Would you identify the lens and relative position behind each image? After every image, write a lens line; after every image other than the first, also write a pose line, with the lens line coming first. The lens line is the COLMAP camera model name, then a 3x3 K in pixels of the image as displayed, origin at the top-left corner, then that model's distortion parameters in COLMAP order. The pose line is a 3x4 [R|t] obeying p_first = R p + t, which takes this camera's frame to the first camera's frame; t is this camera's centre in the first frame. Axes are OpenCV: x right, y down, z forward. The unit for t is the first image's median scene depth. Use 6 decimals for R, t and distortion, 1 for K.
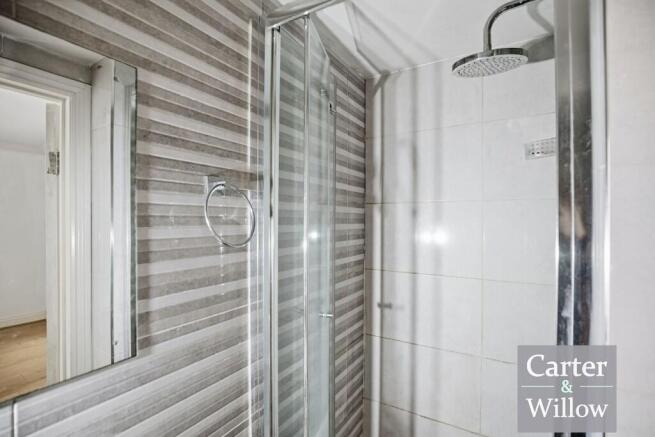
lens RADIAL K [[310.8, 0, 330.1], [0, 310.8, 218.6], [0, 0, 1]] dist [-0.001599, 0.000406]
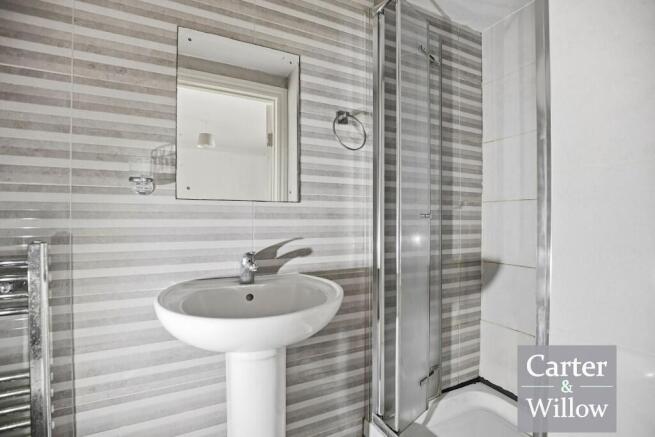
lens RADIAL K [[310.8, 0, 325.3], [0, 310.8, 221.0], [0, 0, 1]] dist [-0.001599, 0.000406]
pose [[0.849013, -0.001259, -0.528370, 0.325086], [-0.000343, 0.999996, -0.002934, 0.335593], [0.528372, 0.002673, 0.849009, -0.344545]]
